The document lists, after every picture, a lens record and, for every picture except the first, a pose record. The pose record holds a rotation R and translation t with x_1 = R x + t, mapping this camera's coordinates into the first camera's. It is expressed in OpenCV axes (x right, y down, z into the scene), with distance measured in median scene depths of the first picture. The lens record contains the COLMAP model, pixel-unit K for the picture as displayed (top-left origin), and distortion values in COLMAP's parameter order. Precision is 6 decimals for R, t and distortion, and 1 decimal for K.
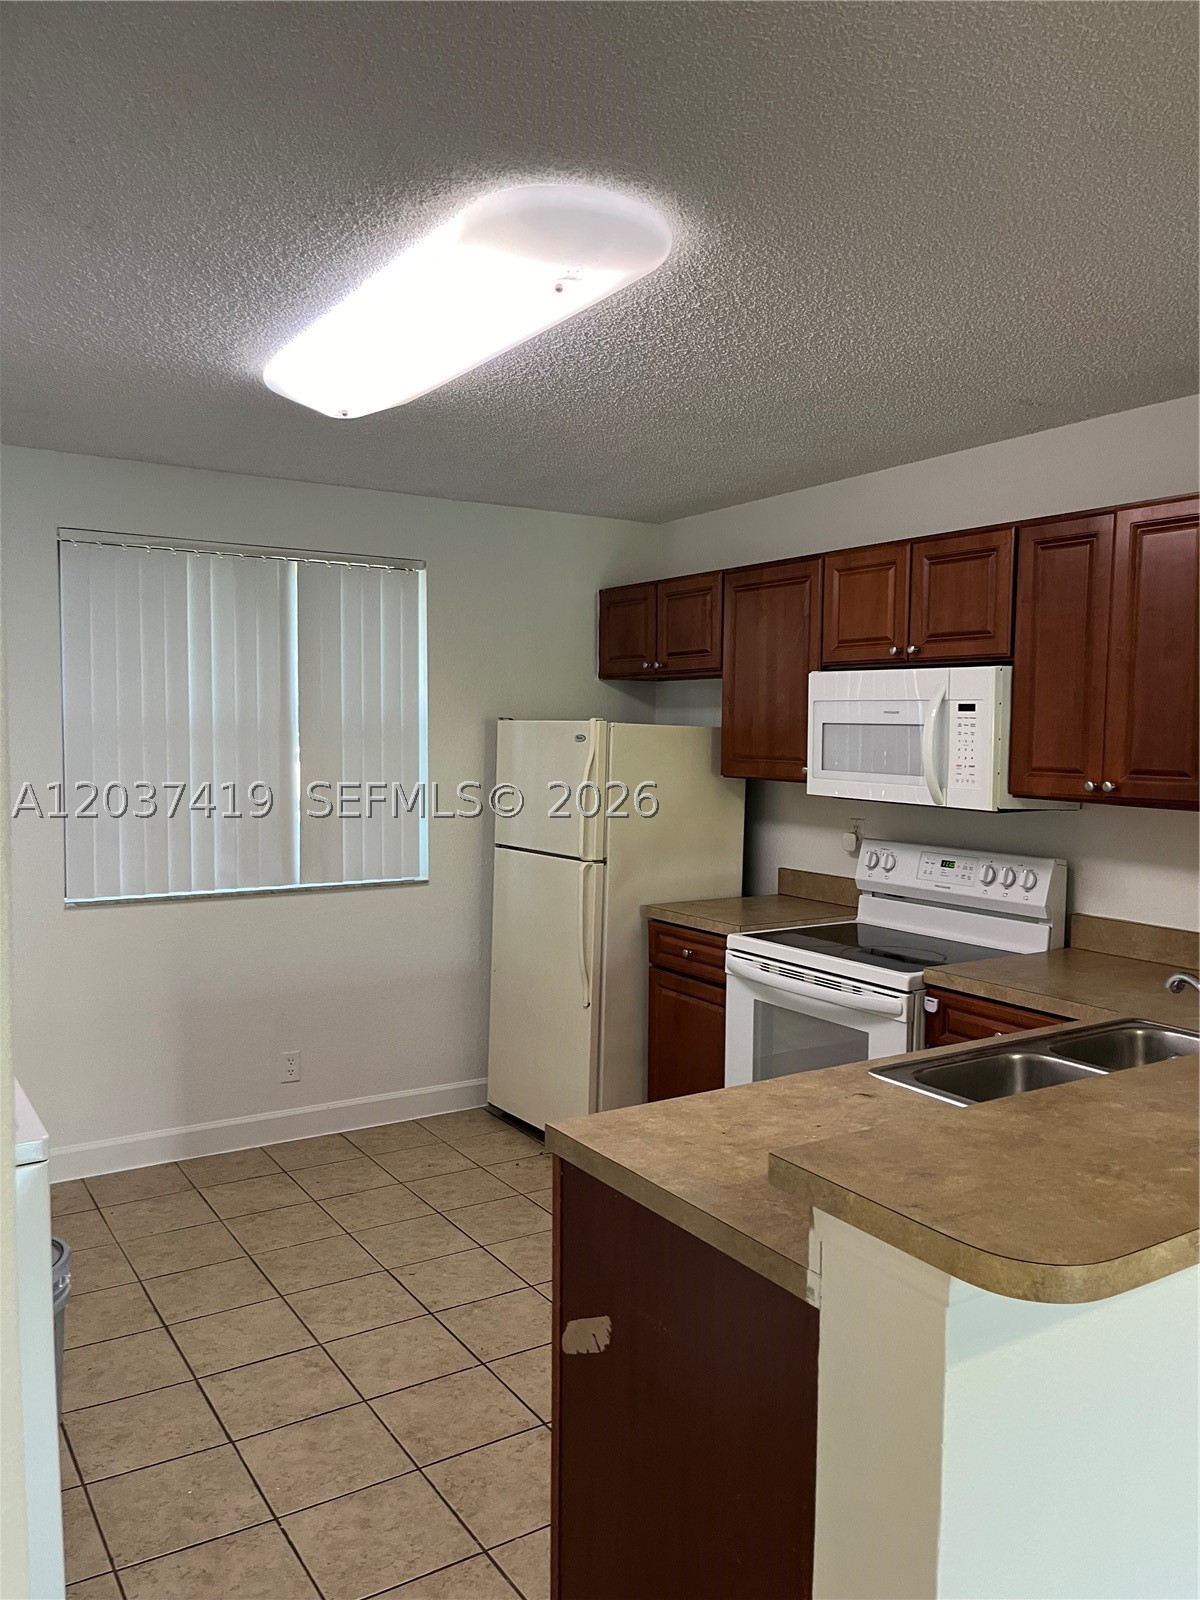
lens RADIAL K [[1219.1, 0, 599.0], [0, 1219.1, 797.2], [0, 0, 1]] dist [-0.000026, -0.003718]
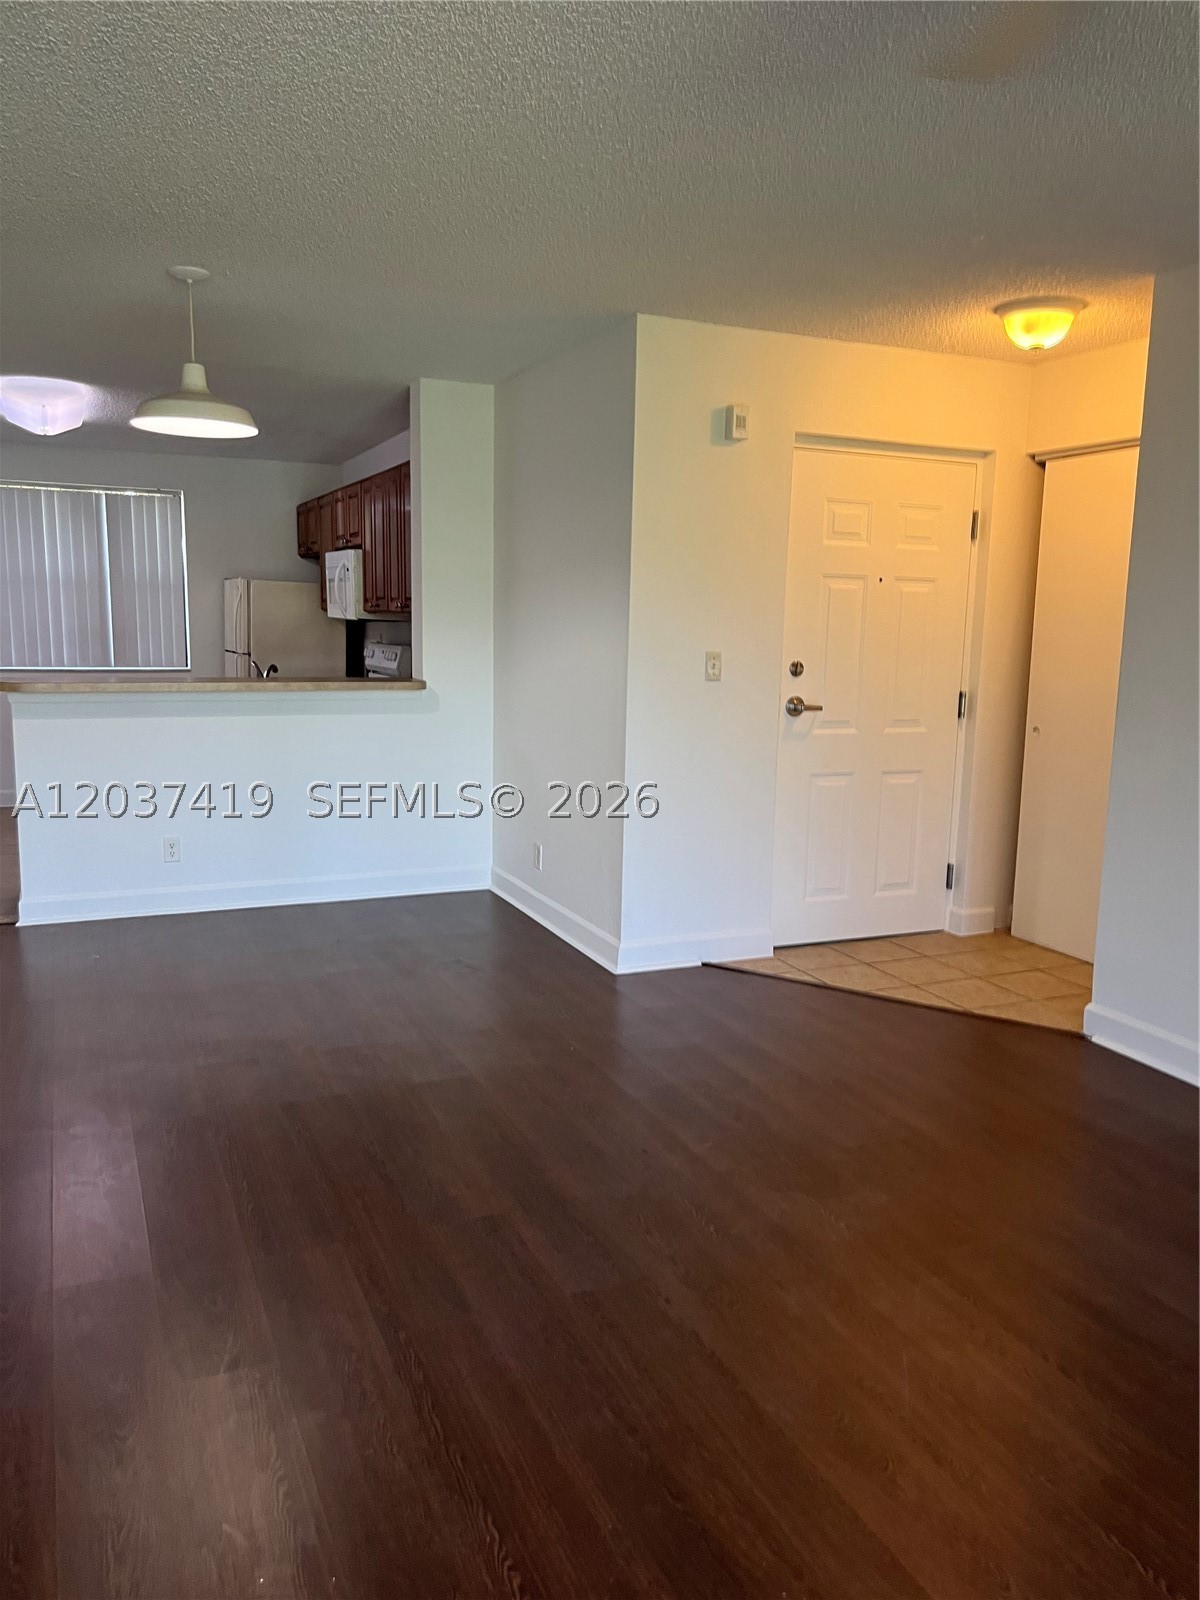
lens RADIAL K [[1219.1, 0, 601.3], [0, 1219.1, 806.8], [0, 0, 1]] dist [-0.000026, -0.003718]
pose [[0.987403, 0.031613, -0.155036, 0.840695], [-0.015661, 0.994552, 0.103056, 0.084296], [0.157449, -0.099330, 0.982519, -0.788983]]
